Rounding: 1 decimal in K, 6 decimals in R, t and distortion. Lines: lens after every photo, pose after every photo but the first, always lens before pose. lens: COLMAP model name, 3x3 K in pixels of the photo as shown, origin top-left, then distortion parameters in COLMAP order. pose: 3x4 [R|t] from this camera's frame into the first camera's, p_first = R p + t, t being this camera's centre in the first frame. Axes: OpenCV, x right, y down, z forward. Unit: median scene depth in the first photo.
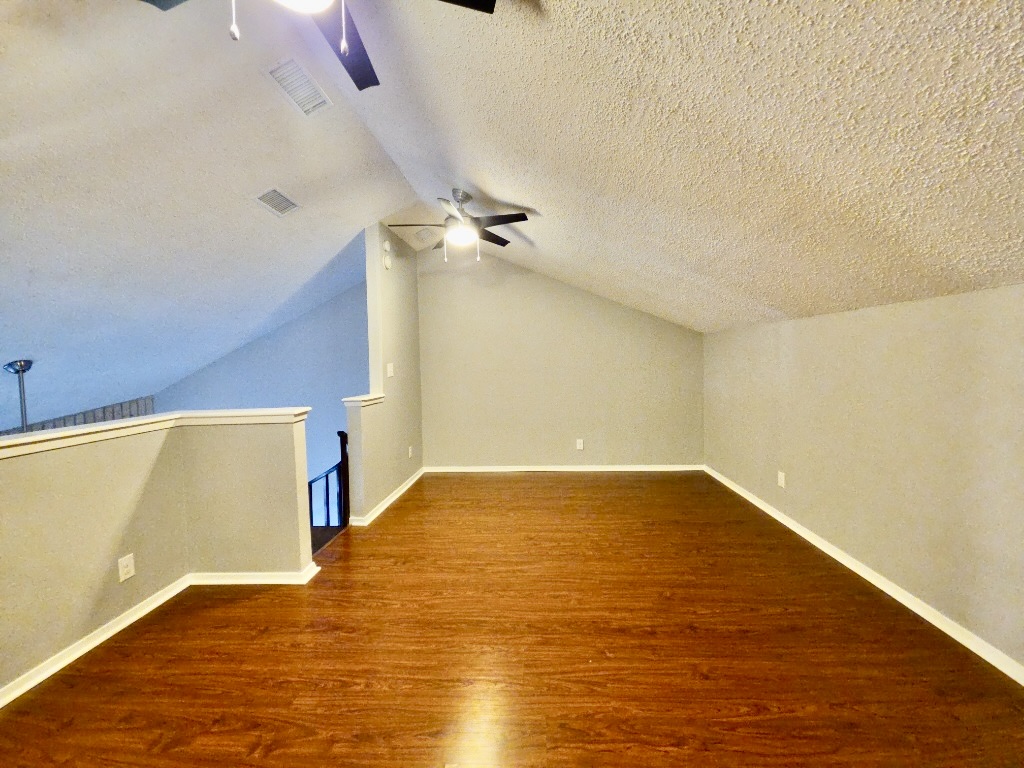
lens RADIAL K [[403.7, 0, 517.1], [0, 403.7, 377.0], [0, 0, 1]] dist [0.011301, -0.007986]
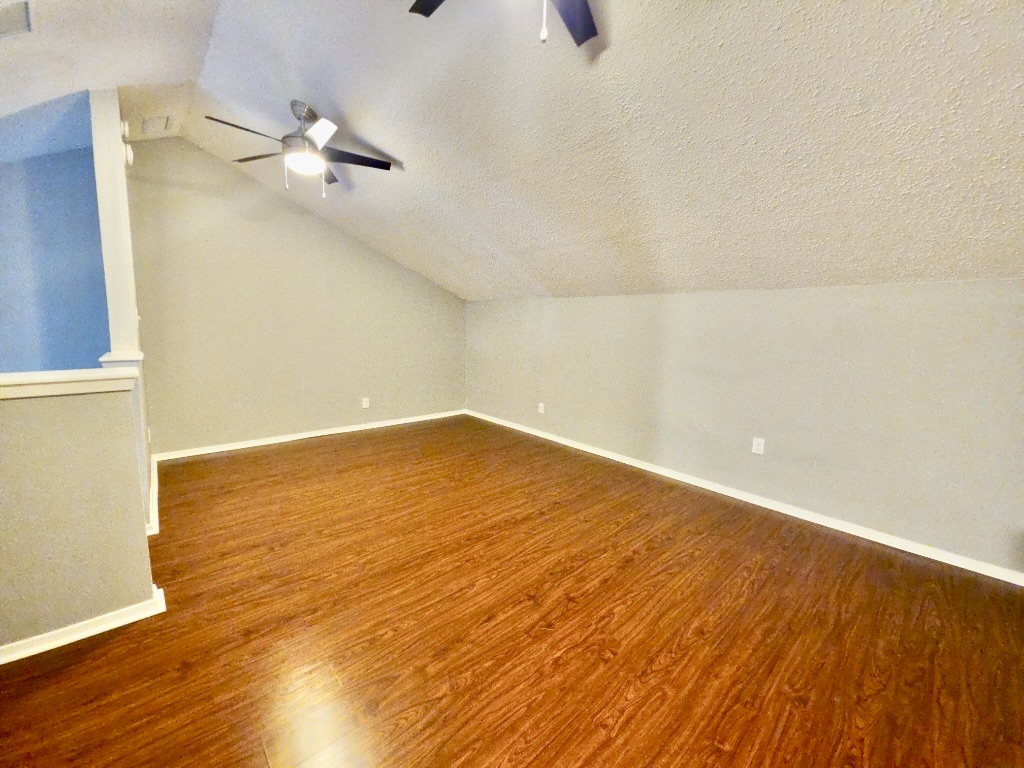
lens RADIAL K [[403.7, 0, 517.1], [0, 403.7, 377.0], [0, 0, 1]] dist [0.011301, -0.007986]
pose [[0.701653, -0.050173, 0.710750, -0.535018], [-0.015501, 0.996207, 0.085627, 0.022287], [-0.712350, -0.071098, 0.698214, 0.072190]]
